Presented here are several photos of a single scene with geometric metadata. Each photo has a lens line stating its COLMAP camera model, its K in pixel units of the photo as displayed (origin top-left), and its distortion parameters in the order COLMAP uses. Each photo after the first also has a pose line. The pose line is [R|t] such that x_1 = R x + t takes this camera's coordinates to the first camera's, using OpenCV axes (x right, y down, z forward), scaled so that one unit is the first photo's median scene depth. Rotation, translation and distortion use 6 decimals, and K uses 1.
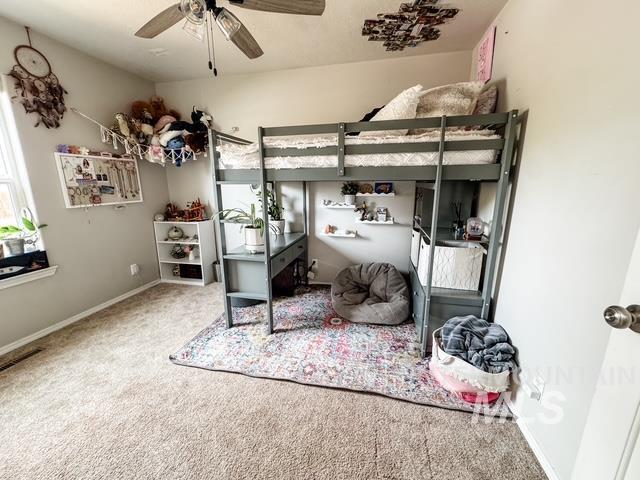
lens RADIAL K [[255.3, 0, 319.8], [0, 255.3, 239.7], [0, 0, 1]] dist [0.004279, -0.000835]
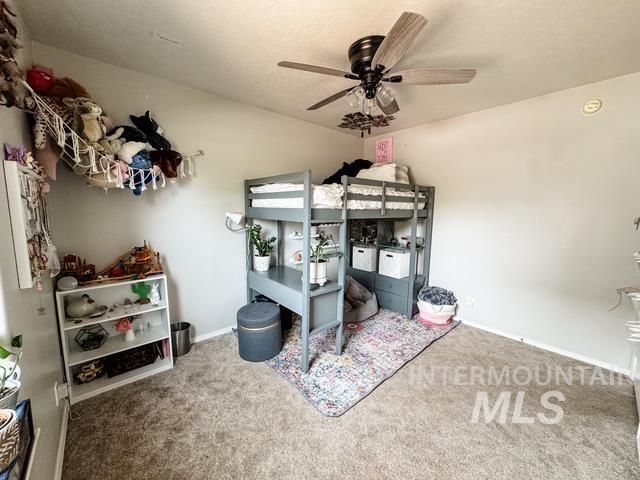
lens RADIAL K [[255.3, 0, 318.0], [0, 255.3, 240.2], [0, 0, 1]] dist [0.004279, -0.000835]
pose [[0.582703, -0.089800, 0.807708, -1.149860], [0.161960, 0.986772, -0.007134, -0.132607], [-0.796383, 0.134974, 0.589539, 0.379890]]
